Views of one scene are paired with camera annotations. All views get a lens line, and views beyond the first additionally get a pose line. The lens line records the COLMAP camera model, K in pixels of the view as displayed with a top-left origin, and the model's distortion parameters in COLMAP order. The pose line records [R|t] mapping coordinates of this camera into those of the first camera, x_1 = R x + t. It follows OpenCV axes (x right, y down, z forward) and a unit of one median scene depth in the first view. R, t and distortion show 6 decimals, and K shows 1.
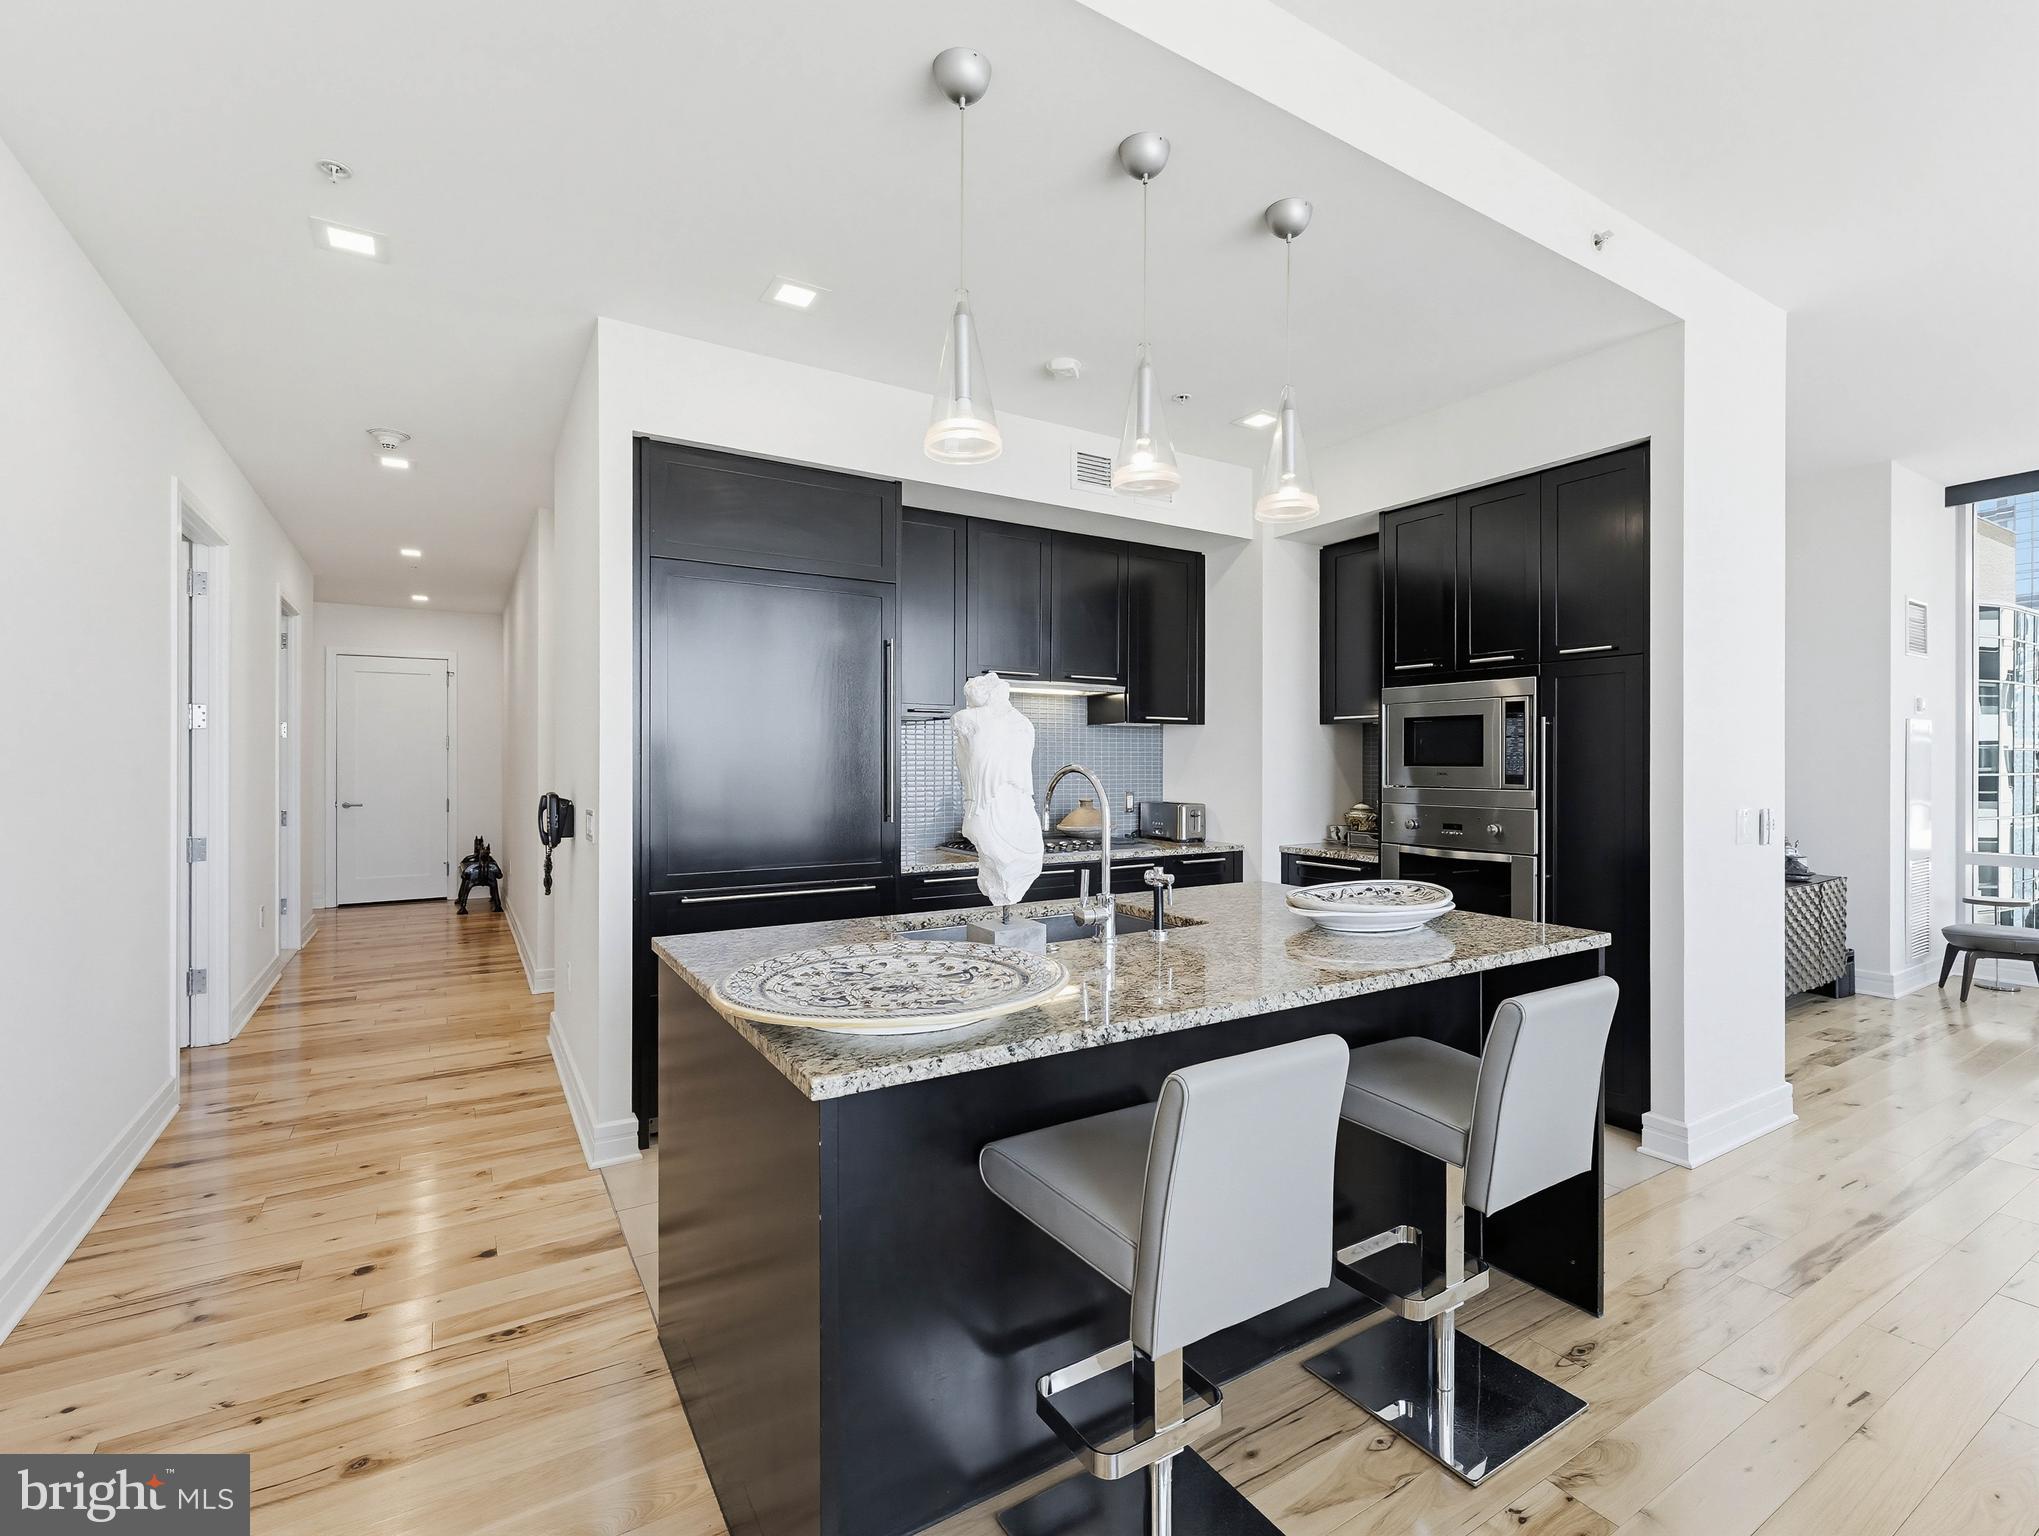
lens RADIAL K [[927.9, 0, 1021.9], [0, 927.9, 757.6], [0, 0, 1]] dist [0.007467, 0.000884]
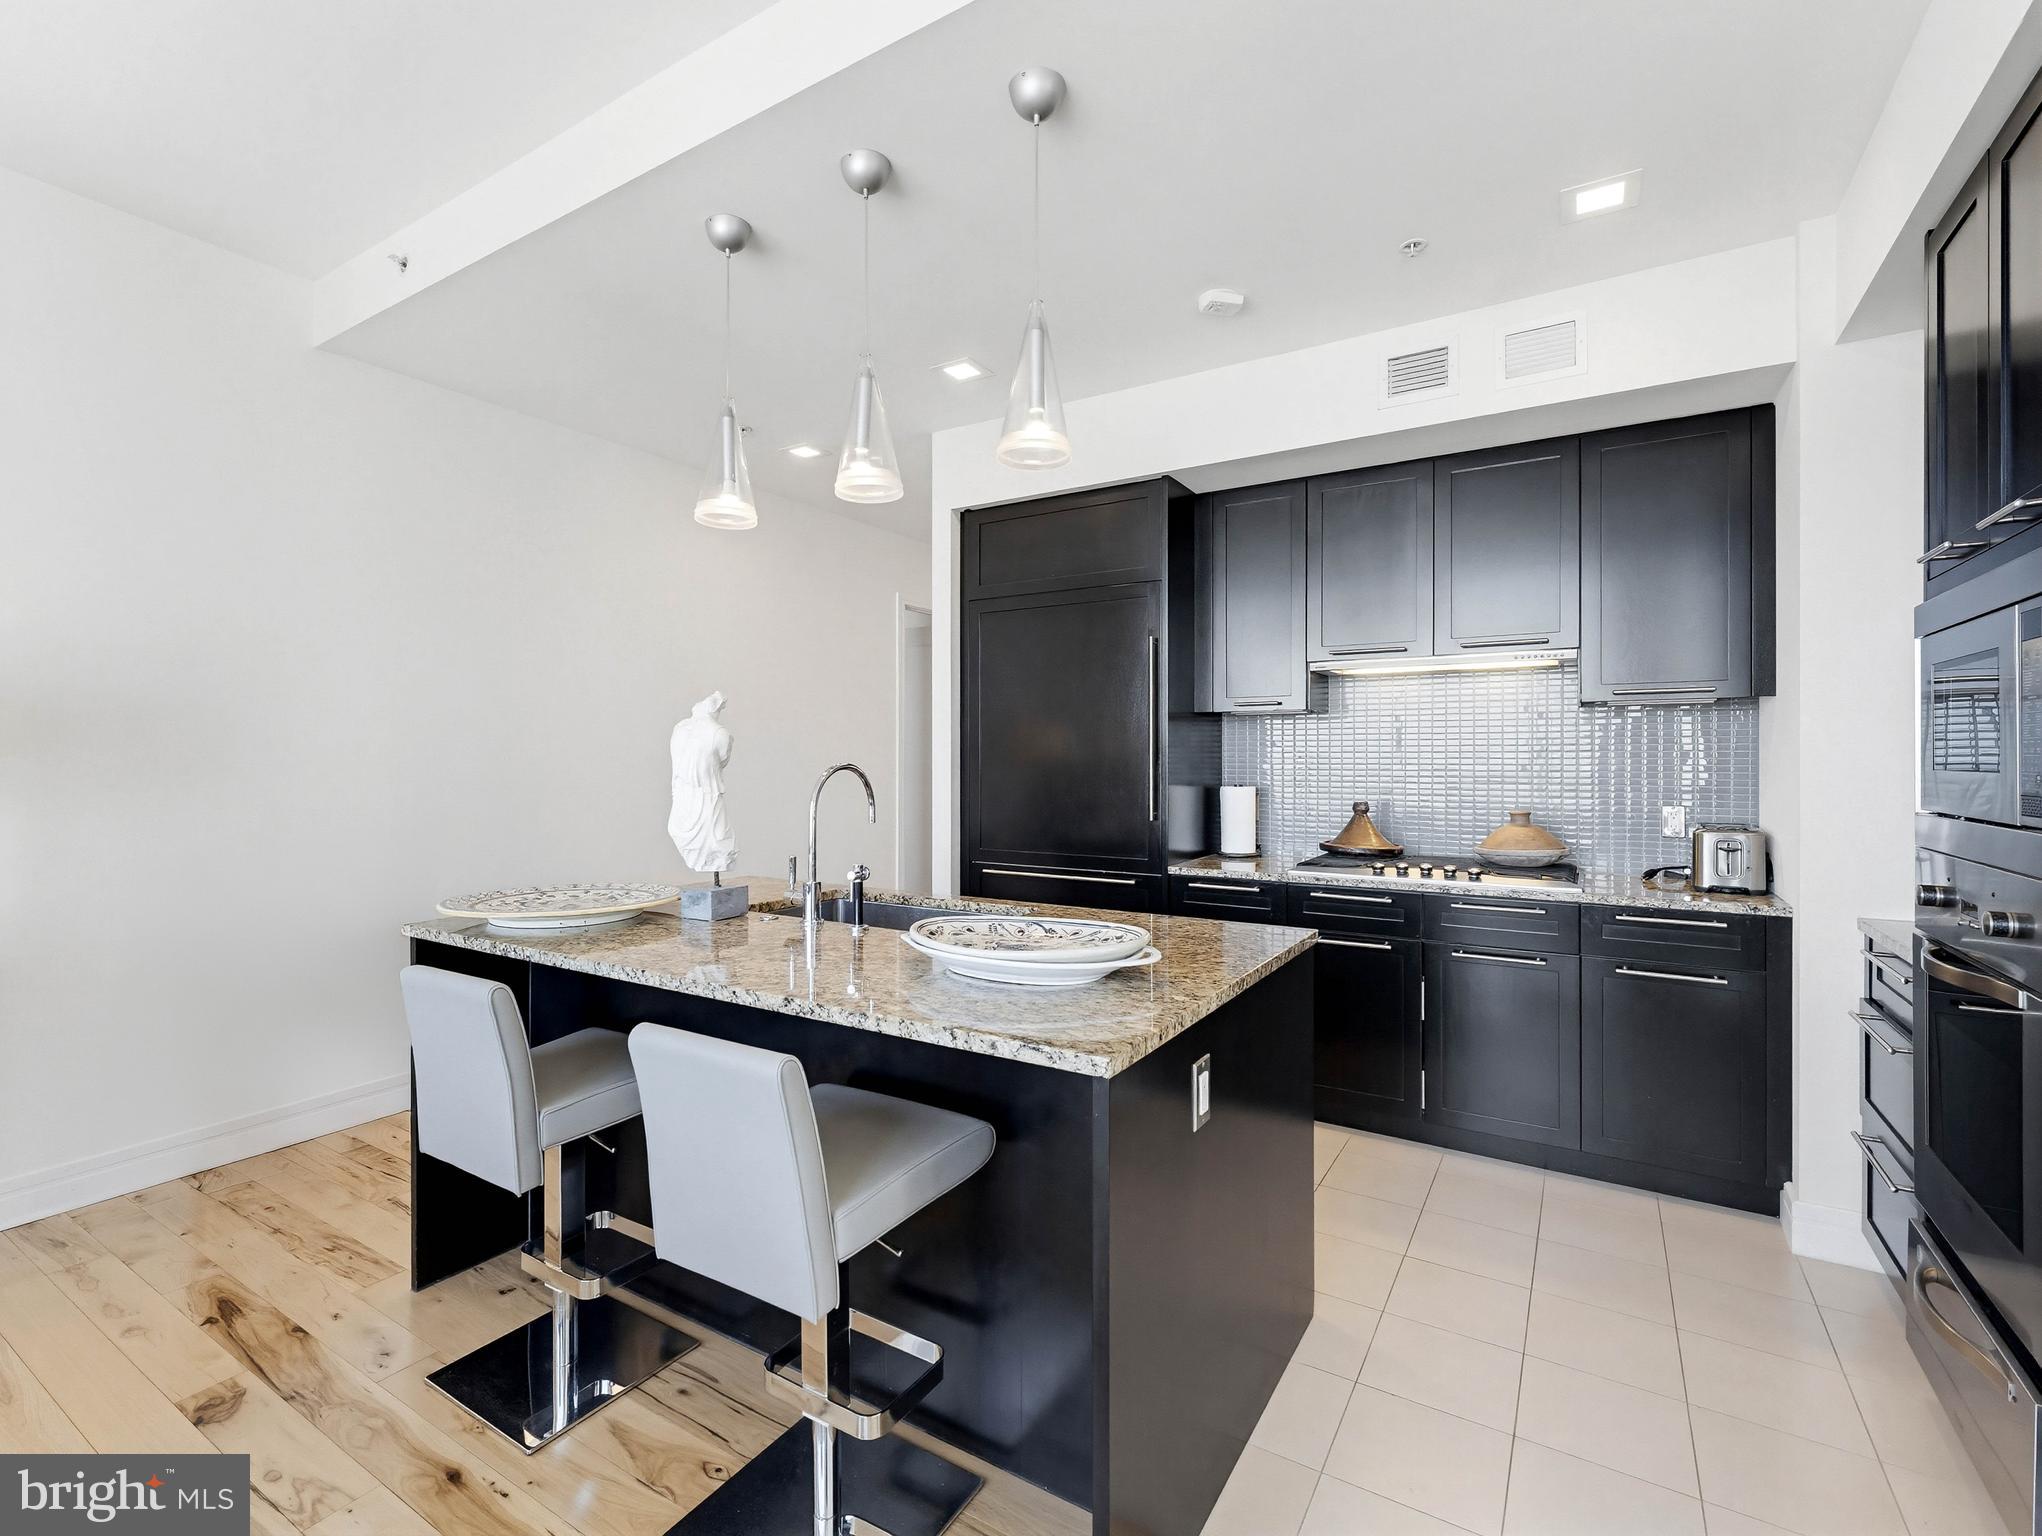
lens RADIAL K [[929.3, 0, 1023.4], [0, 929.3, 757.6], [0, 0, 1]] dist [0.007467, 0.000884]
pose [[0.444351, -0.001346, -0.895852, 1.185469], [0.002819, 0.999996, -0.000105, 0.002129], [0.895848, -0.002479, 0.444354, 0.733833]]
